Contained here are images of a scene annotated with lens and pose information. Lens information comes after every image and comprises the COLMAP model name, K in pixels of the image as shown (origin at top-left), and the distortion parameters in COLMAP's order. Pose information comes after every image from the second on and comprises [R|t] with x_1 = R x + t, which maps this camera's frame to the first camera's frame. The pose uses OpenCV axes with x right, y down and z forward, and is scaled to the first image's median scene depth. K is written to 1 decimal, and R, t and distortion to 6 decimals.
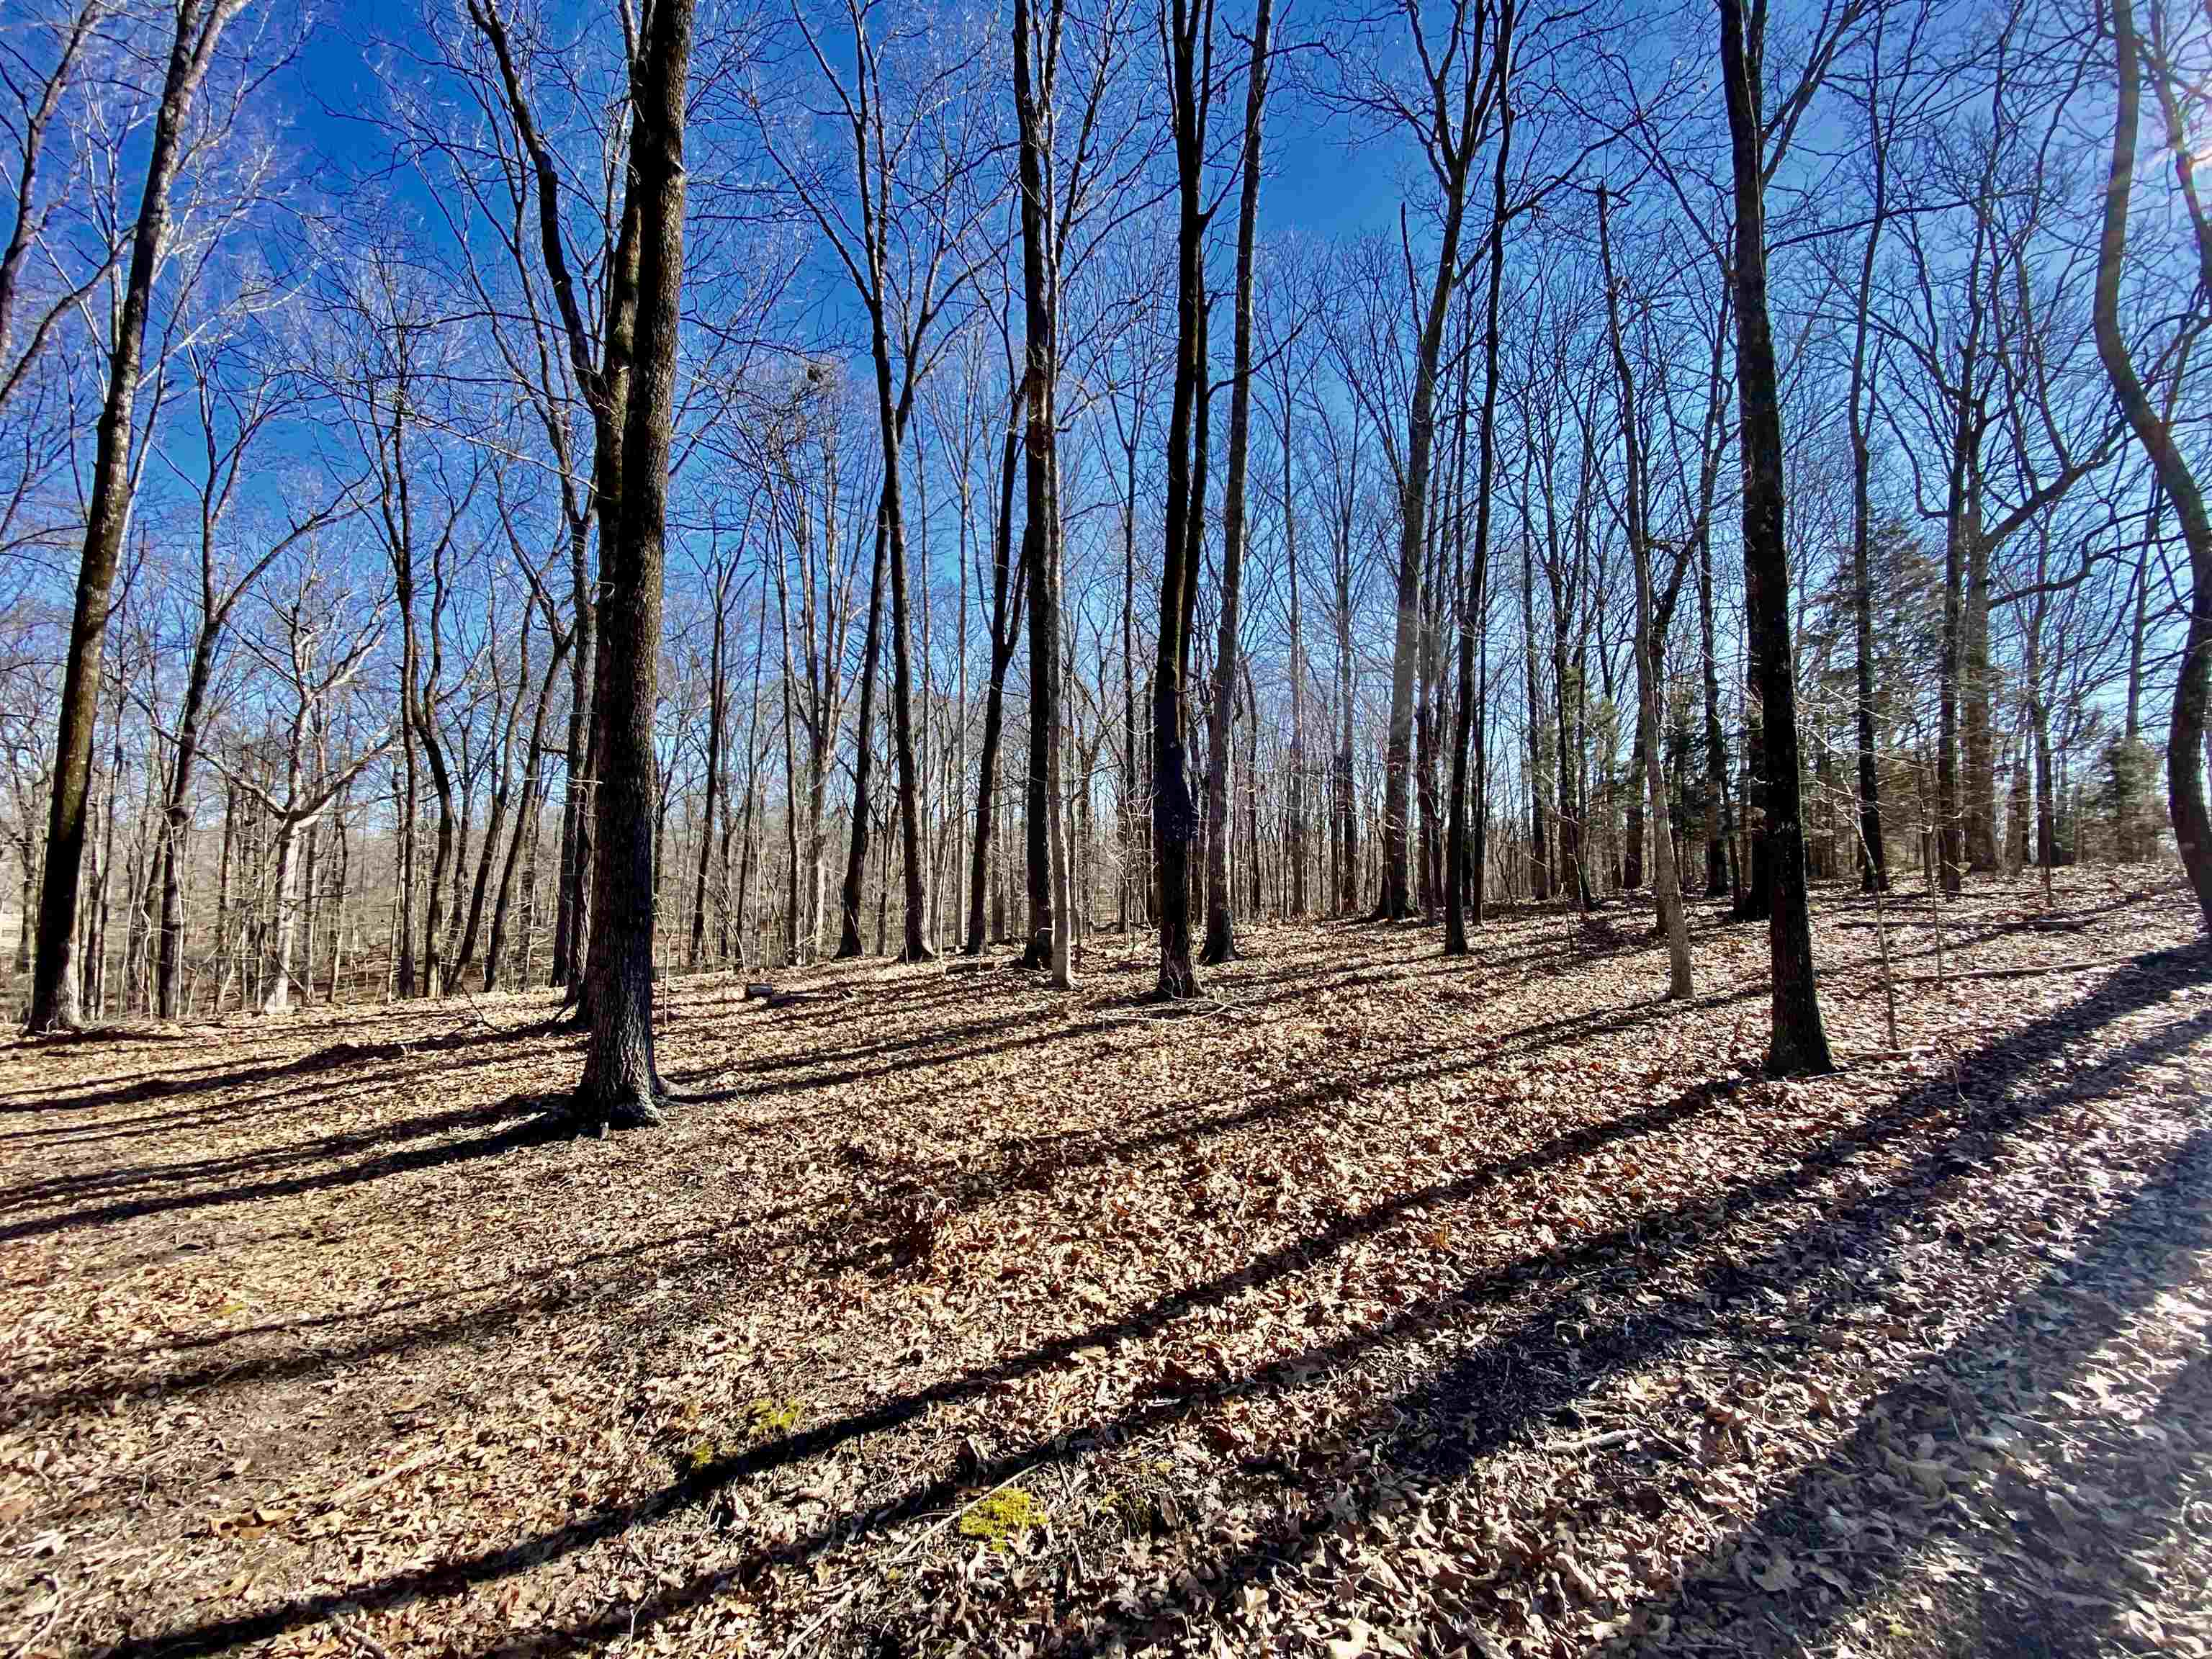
lens RADIAL K [[889.6, 0, 1106.0], [0, 889.6, 829.5], [0, 0, 1]] dist [0.021202, -0.021560]
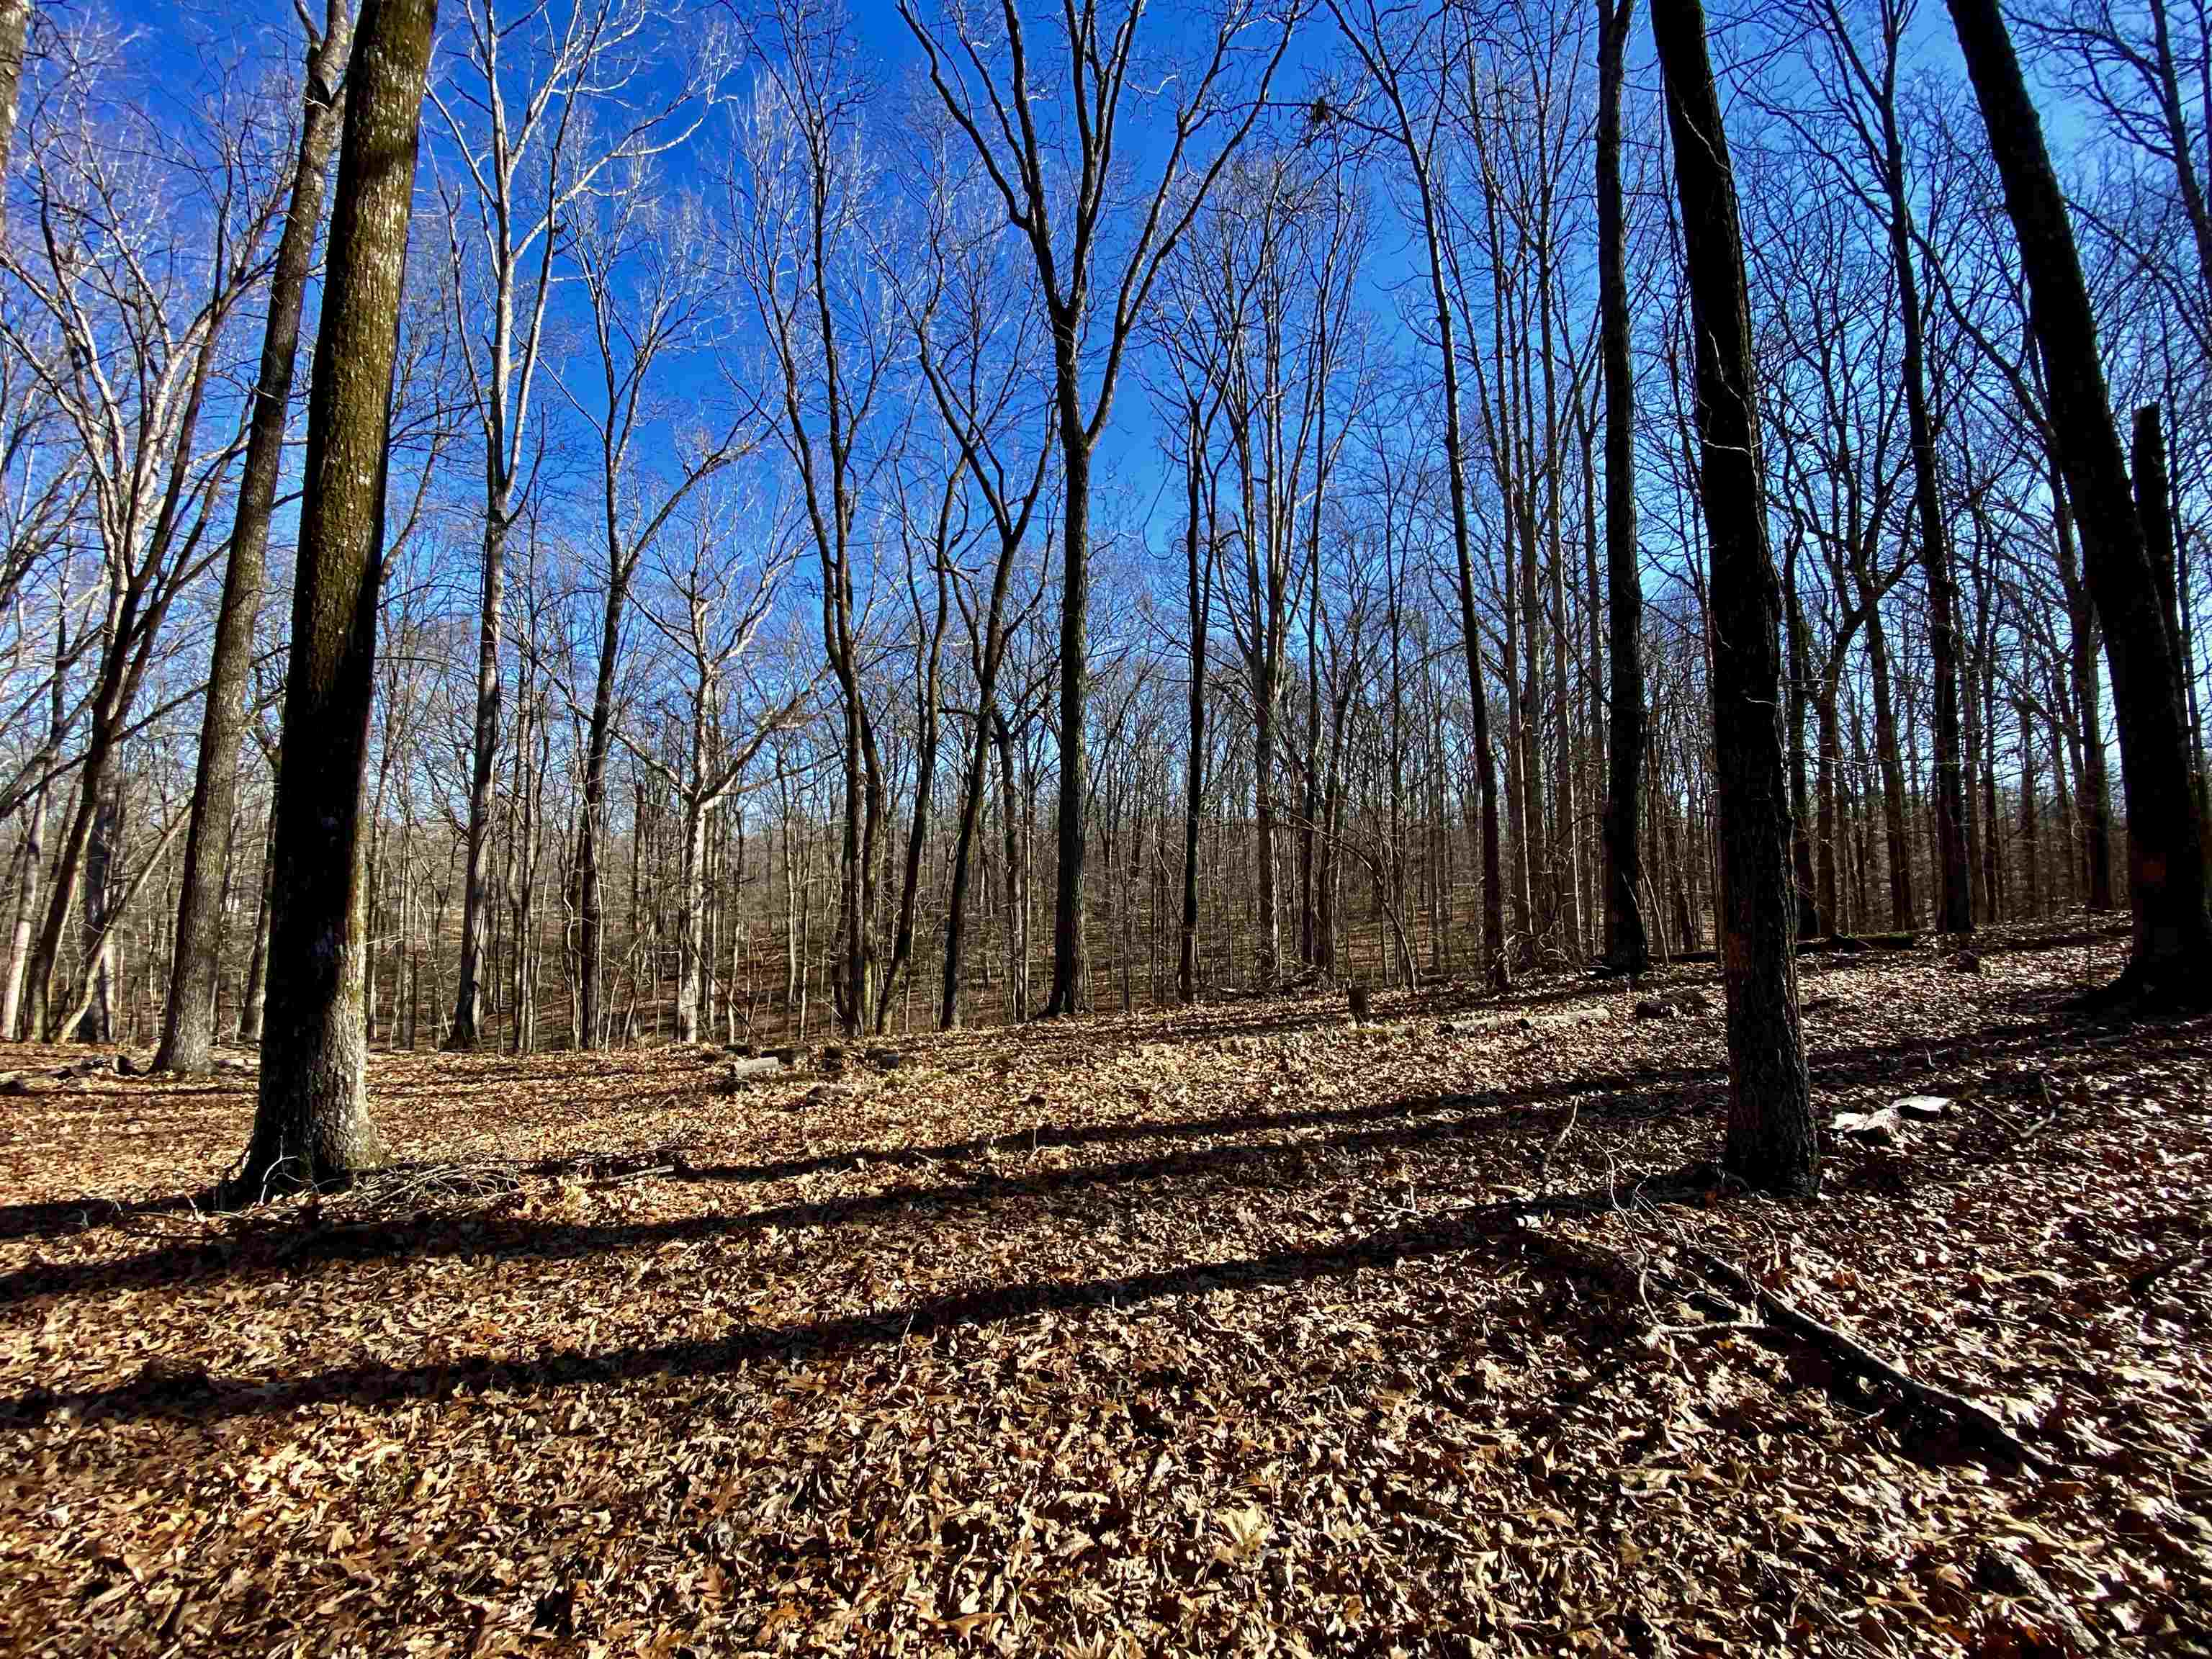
lens RADIAL K [[889.6, 0, 1106.0], [0, 889.6, 829.5], [0, 0, 1]] dist [0.021202, -0.021560]
pose [[0.957546, -0.024864, -0.287207, -0.275406], [0.026715, 0.999640, 0.002524, 0.032421], [0.287041, -0.010090, 0.957865, 0.266297]]
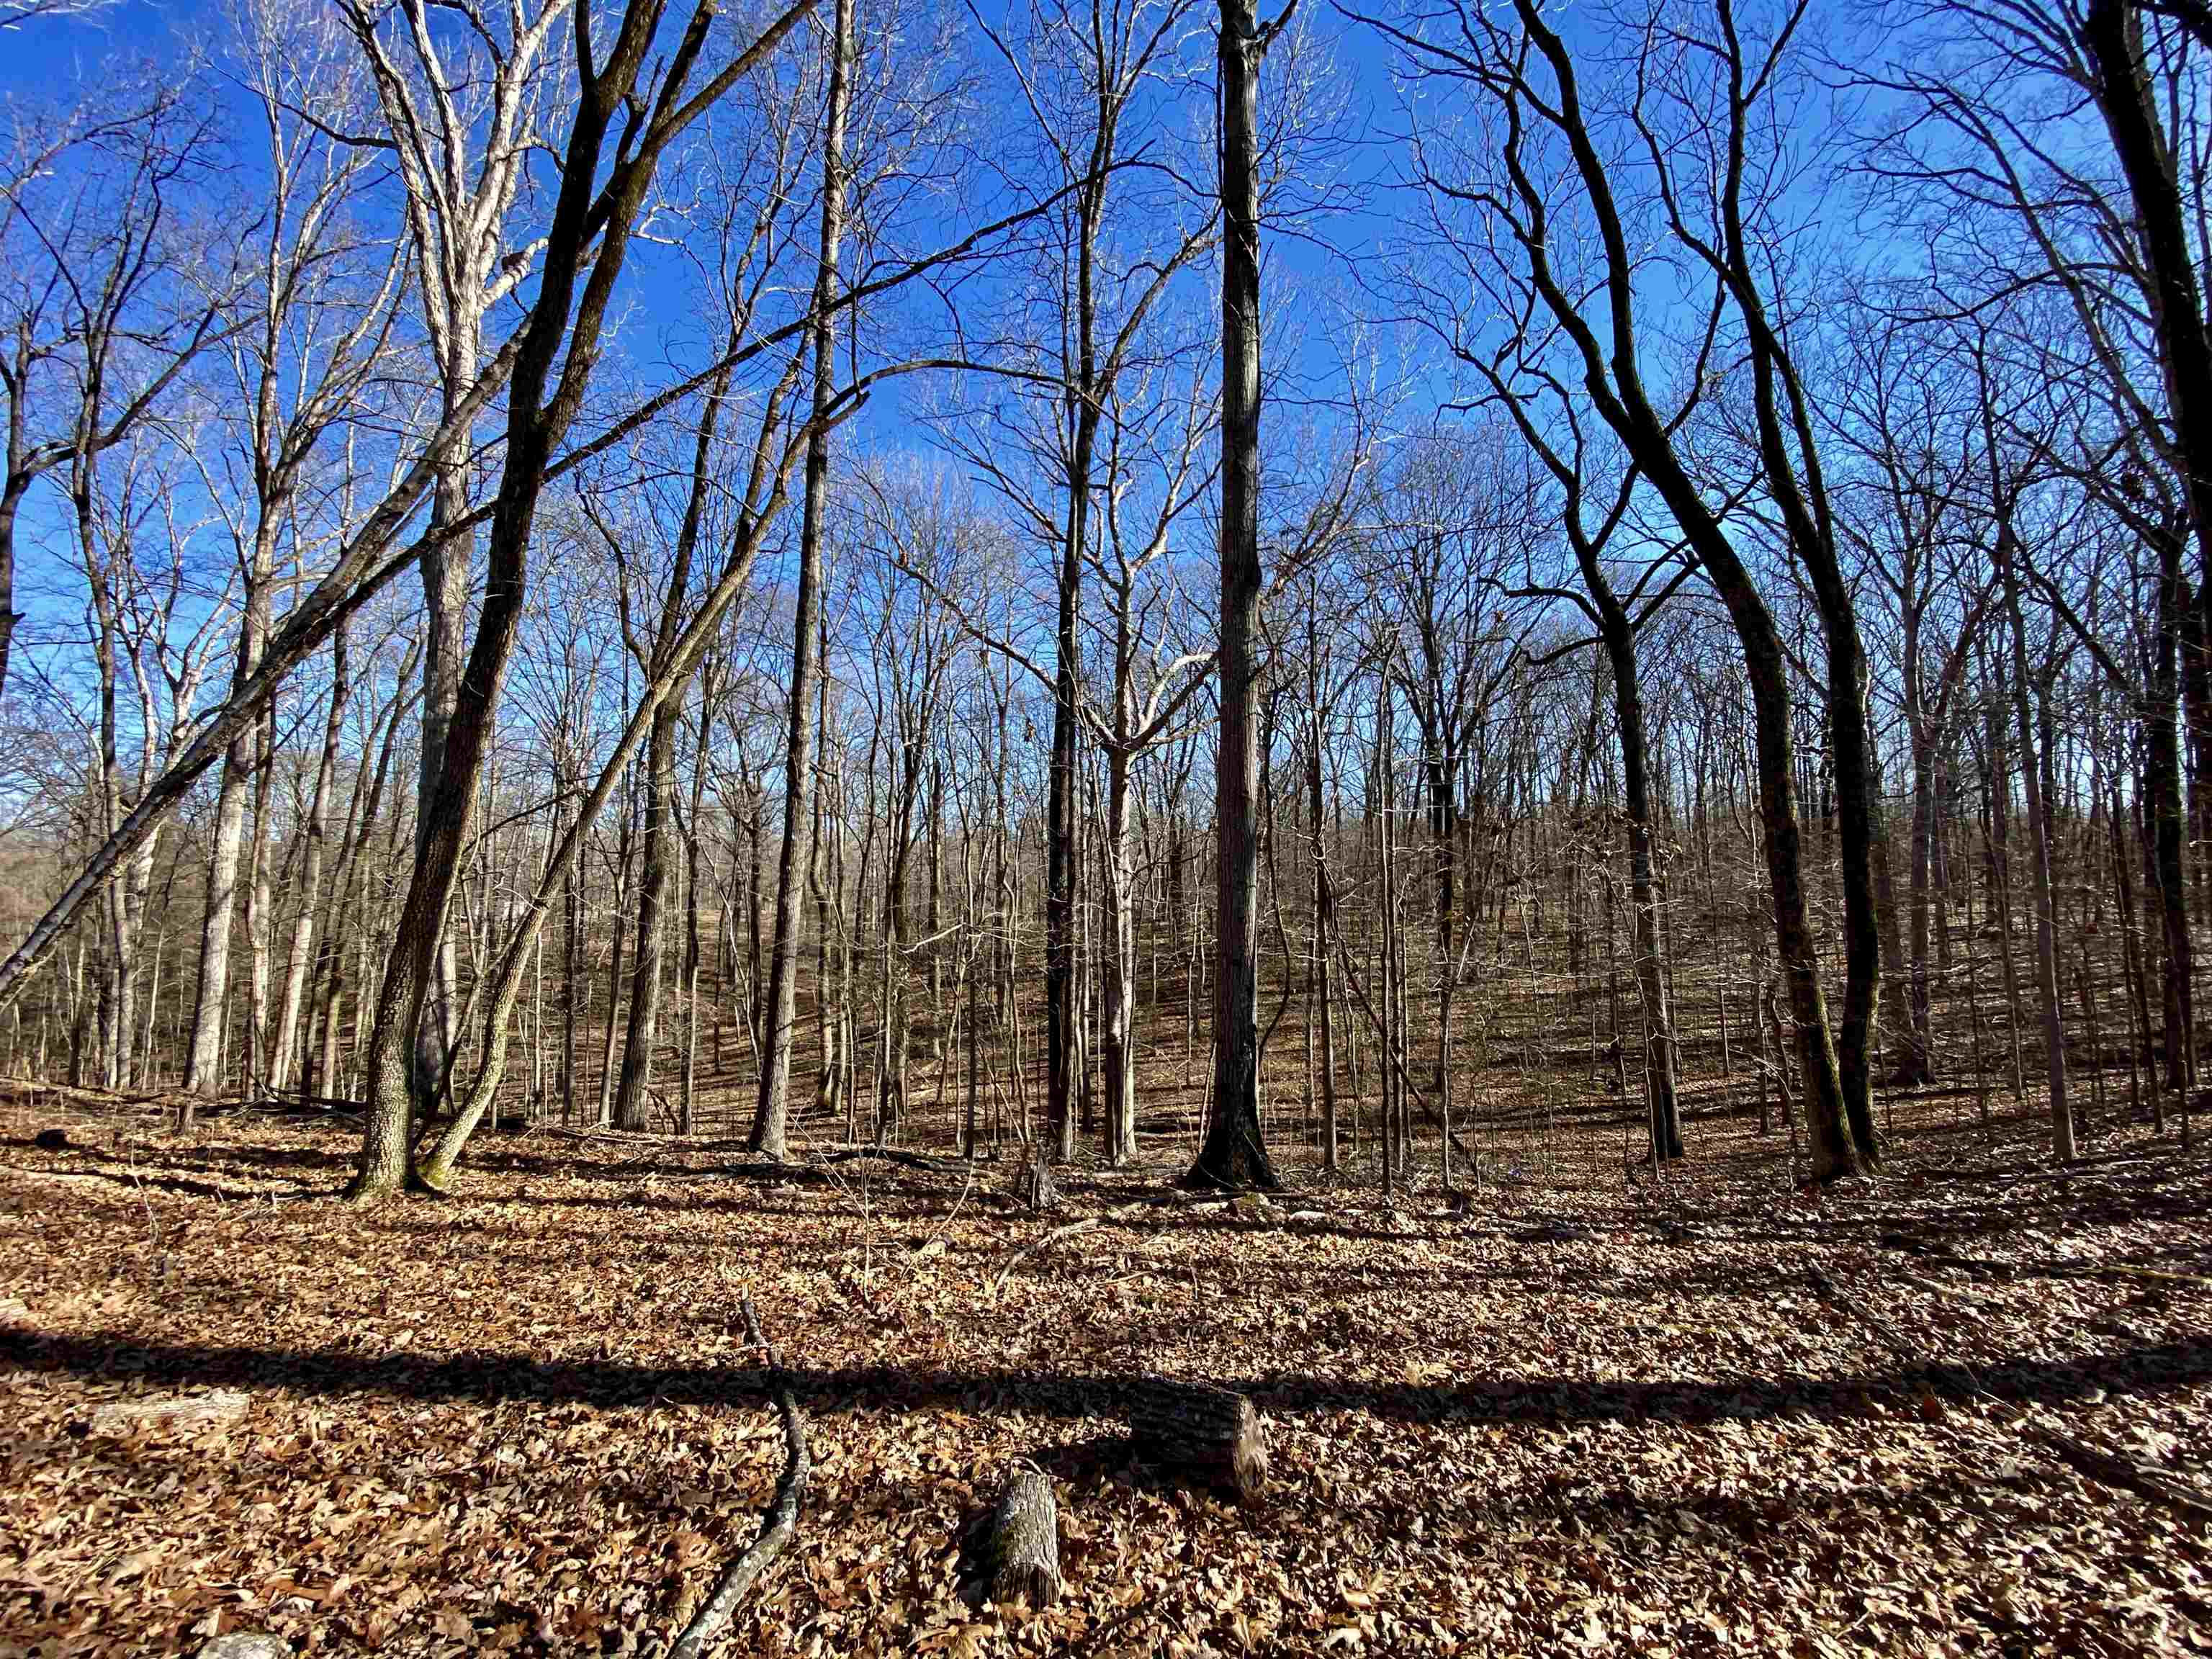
lens RADIAL K [[889.6, 0, 1106.0], [0, 889.6, 829.5], [0, 0, 1]] dist [0.021202, -0.021560]
pose [[0.902647, -0.038467, -0.428659, -0.795819], [0.038036, 0.999230, -0.009575, 0.066036], [0.428697, -0.007662, 0.903416, 0.465858]]
